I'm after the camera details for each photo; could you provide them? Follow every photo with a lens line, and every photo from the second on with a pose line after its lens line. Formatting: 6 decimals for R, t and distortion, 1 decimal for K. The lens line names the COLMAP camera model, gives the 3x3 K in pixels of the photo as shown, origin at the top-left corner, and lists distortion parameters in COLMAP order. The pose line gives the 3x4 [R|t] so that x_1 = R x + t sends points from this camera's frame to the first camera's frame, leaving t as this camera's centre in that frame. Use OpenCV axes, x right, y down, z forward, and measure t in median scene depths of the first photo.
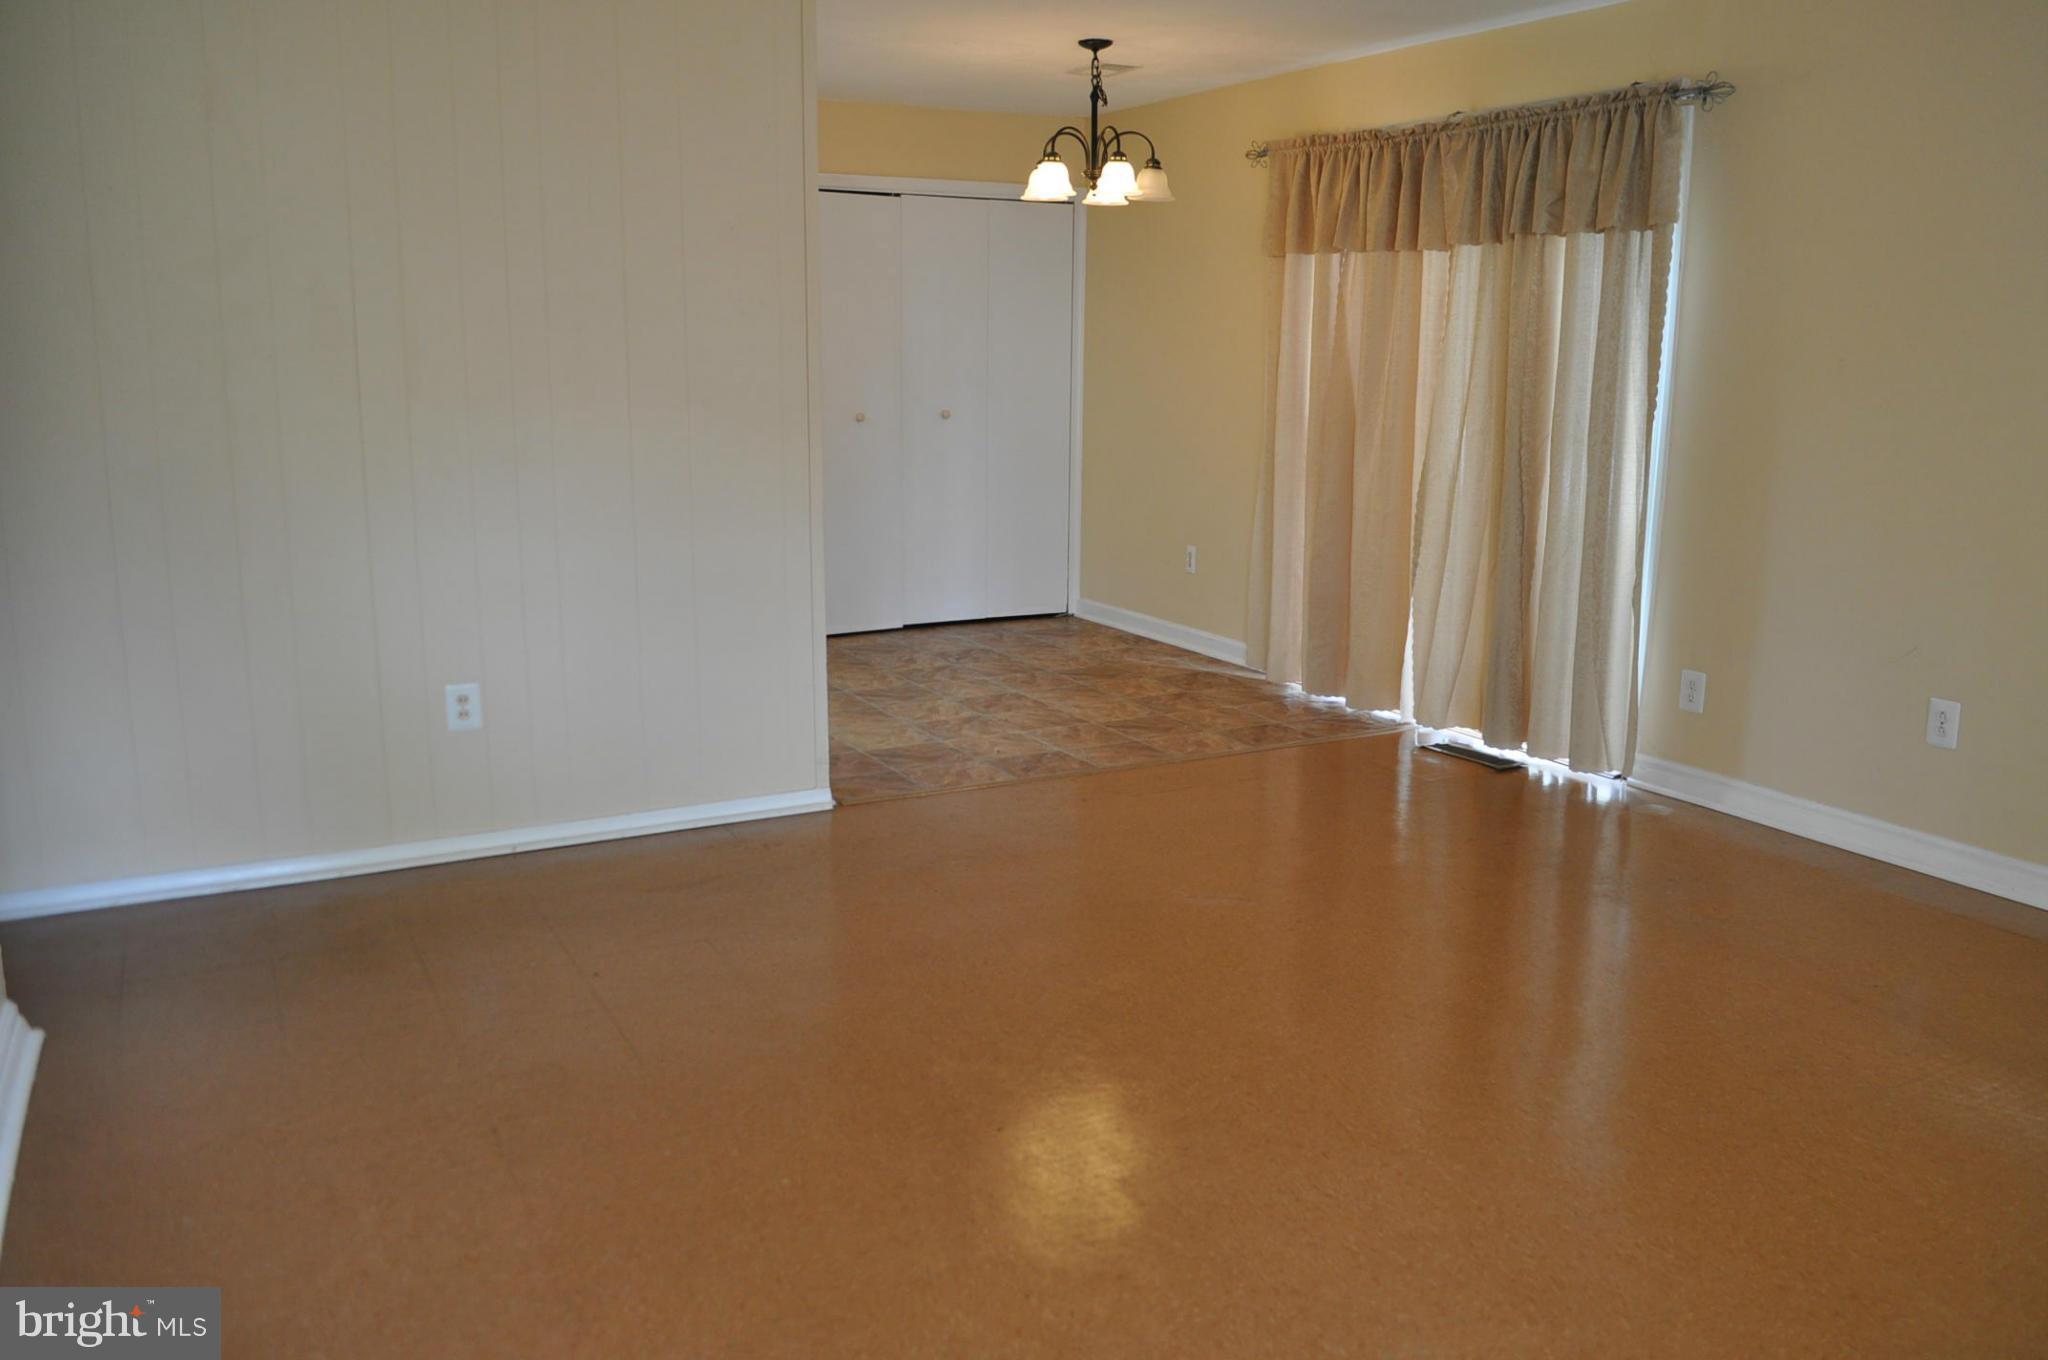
lens RADIAL K [[1710.9, 0, 1024.0], [0, 1710.9, 680.0], [0, 0, 1]] dist [-0.061138, 0.000673]
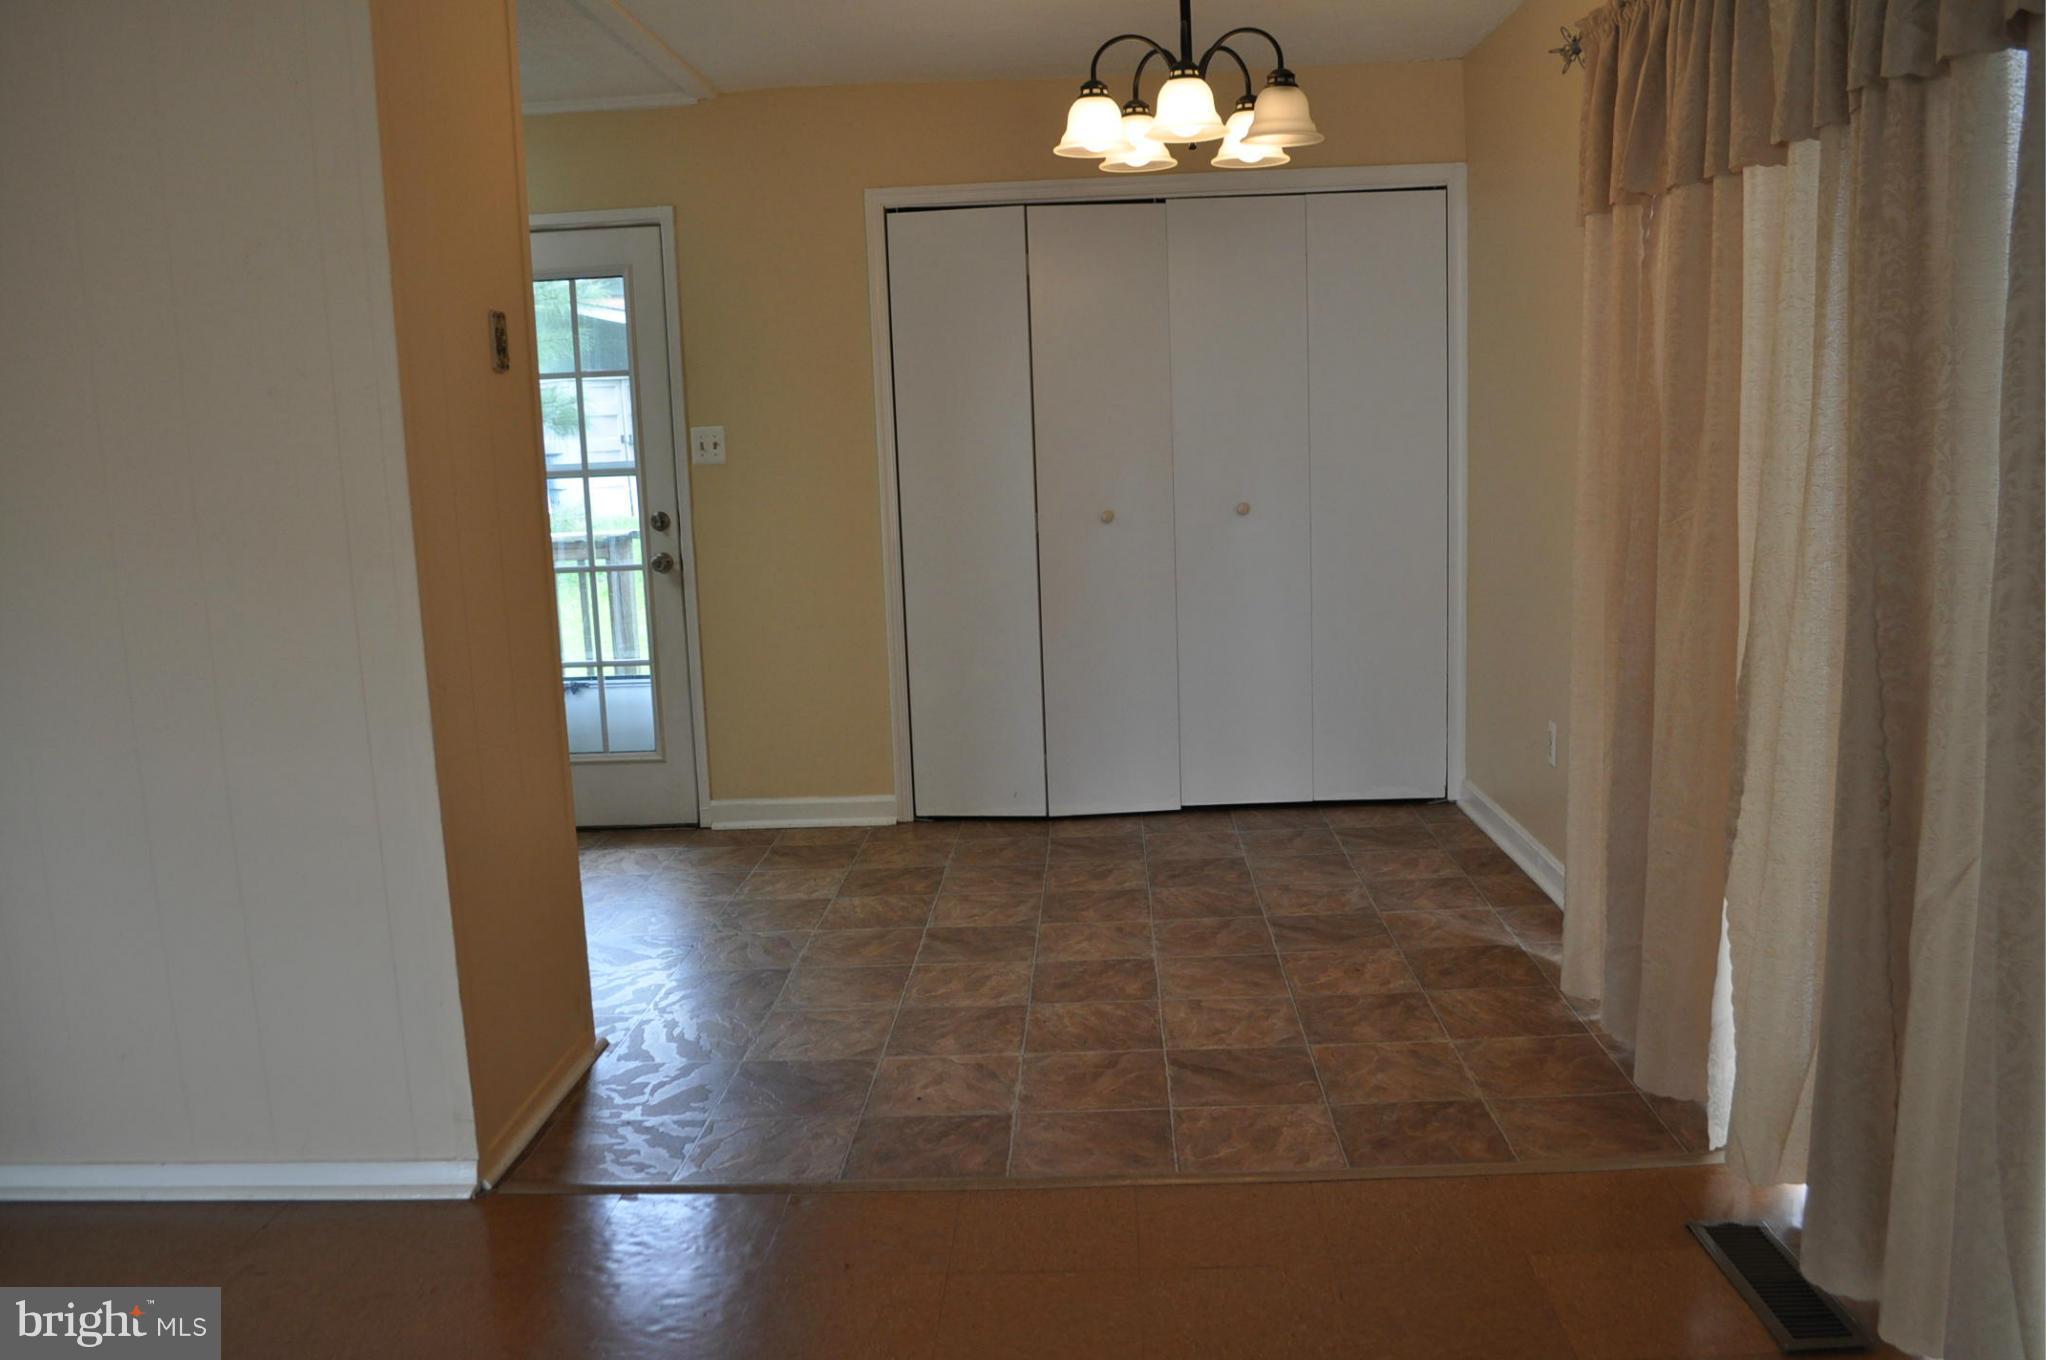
lens RADIAL K [[1627.3, 0, 1024.0], [0, 1627.3, 680.0], [0, 0, 1]] dist [-0.072018, -0.004631]
pose [[0.855105, 0.035876, -0.517211, 0.286052], [-0.052279, 0.998485, -0.017173, -0.090386], [0.515812, 0.041724, 0.855685, 0.506924]]
